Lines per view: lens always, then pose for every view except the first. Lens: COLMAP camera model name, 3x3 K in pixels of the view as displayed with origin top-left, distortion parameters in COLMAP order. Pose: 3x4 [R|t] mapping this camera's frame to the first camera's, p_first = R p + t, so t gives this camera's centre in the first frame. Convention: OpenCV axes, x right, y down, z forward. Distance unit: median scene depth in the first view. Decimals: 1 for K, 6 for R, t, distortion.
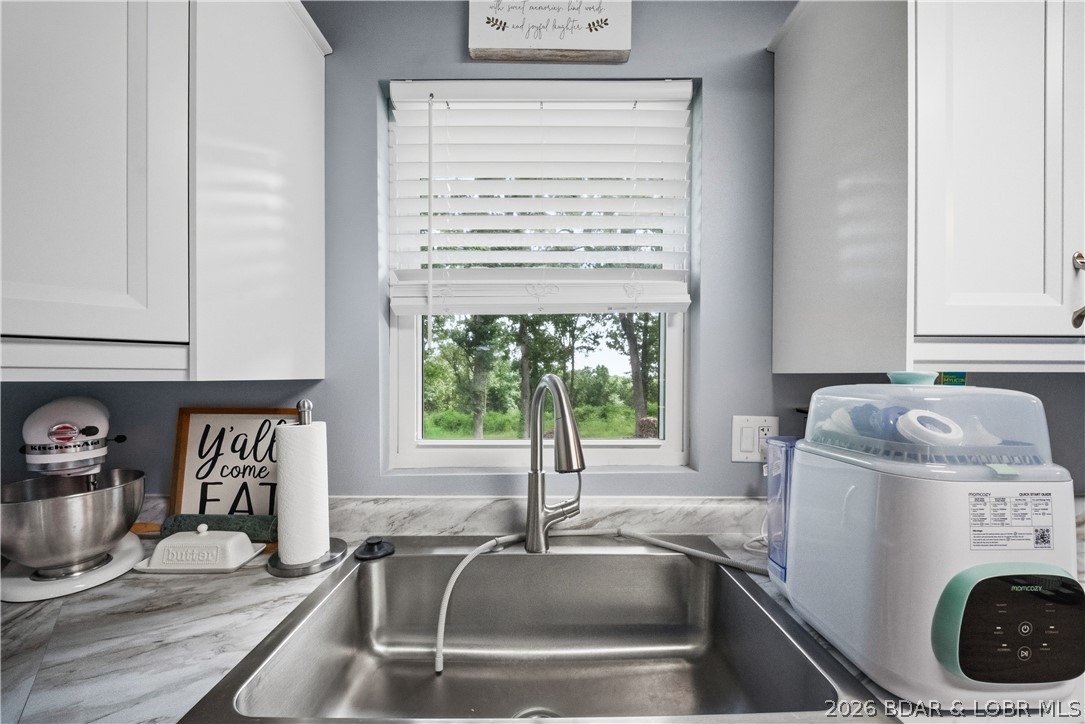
lens RADIAL K [[394.6, 0, 529.7], [0, 394.6, 378.7], [0, 0, 1]] dist [-0.014417, -0.000162]
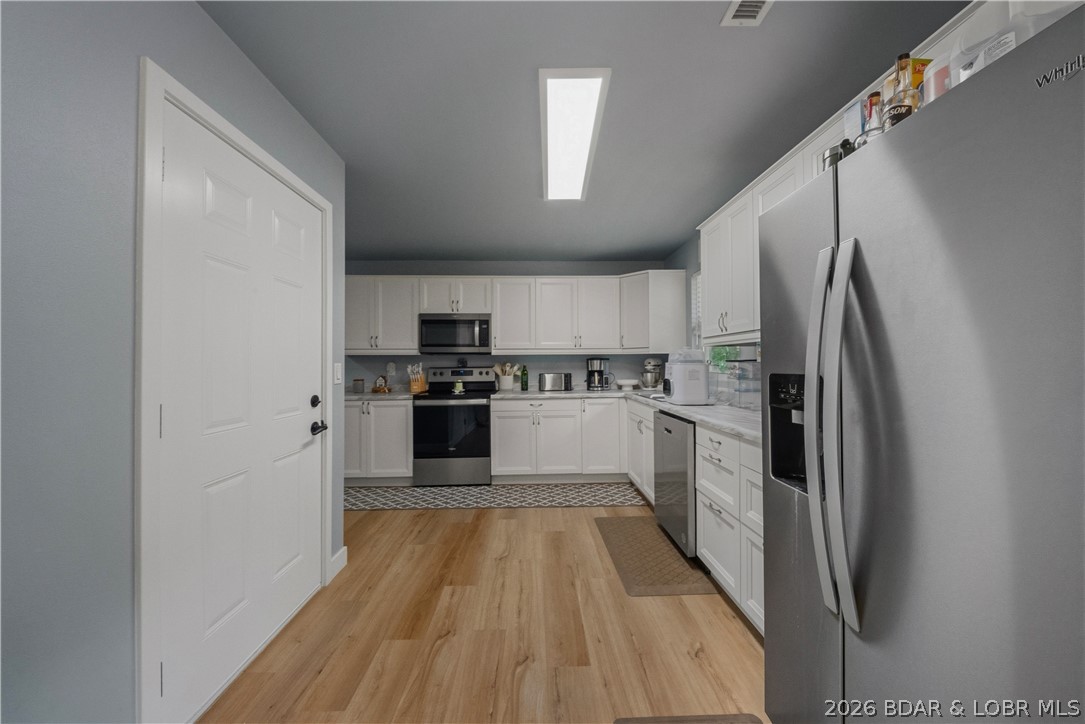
lens RADIAL K [[383.2, 0, 544.3], [0, 383.2, 355.2], [0, 0, 1]] dist [-0.008944, -0.001035]
pose [[0.037239, -0.021543, -0.999074, 4.284218], [-0.002797, 0.999761, -0.021663, 0.140607], [0.999302, 0.003601, 0.037170, -0.761589]]
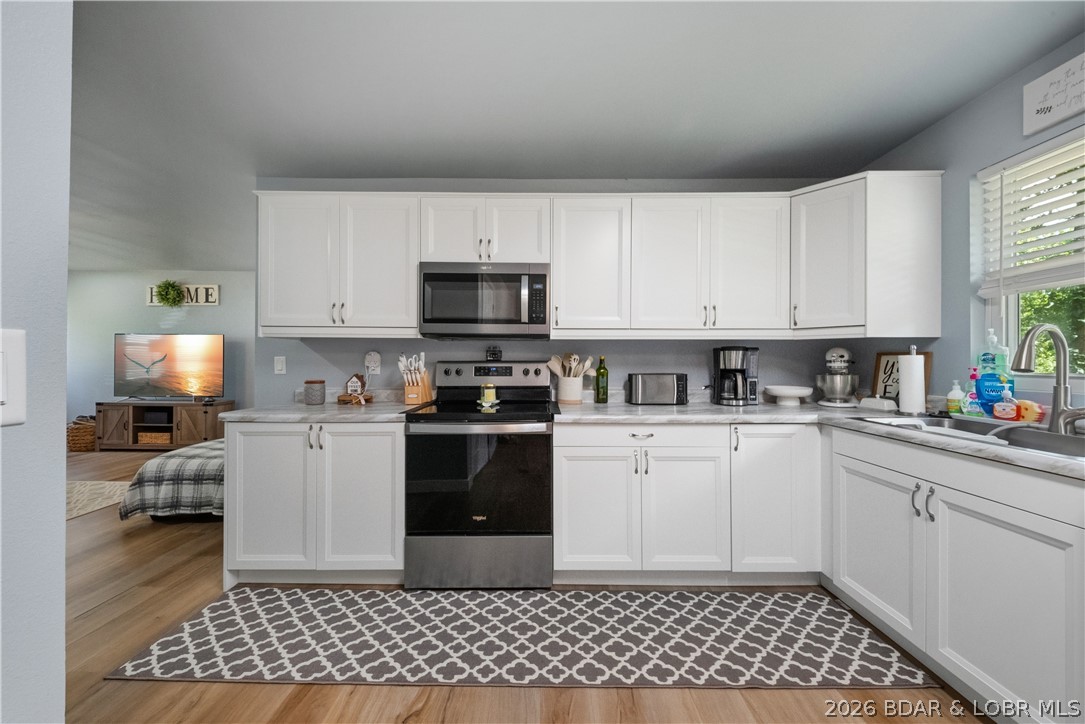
lens RADIAL K [[383.2, 0, 542.1], [0, 383.2, 360.3], [0, 0, 1]] dist [-0.008944, -0.001035]
pose [[-0.007664, -0.003025, -0.999966, 1.860593], [-0.012407, 0.999919, -0.002930, 0.193853], [0.999894, 0.012384, -0.007701, -1.329292]]
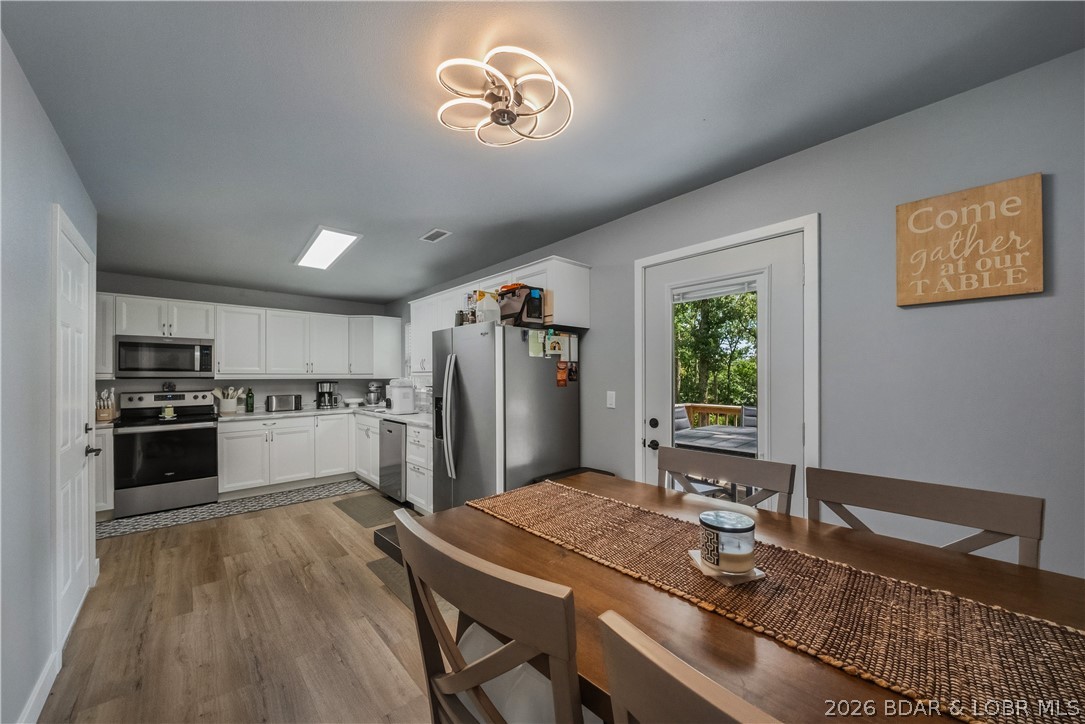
lens RADIAL K [[383.2, 0, 541.5], [0, 383.2, 375.2], [0, 0, 1]] dist [-0.008944, -0.001035]
pose [[0.677812, -0.006137, -0.735209, 6.155503], [-0.002042, 0.999946, -0.010230, 0.009504], [0.735232, 0.008435, 0.677763, -1.544106]]
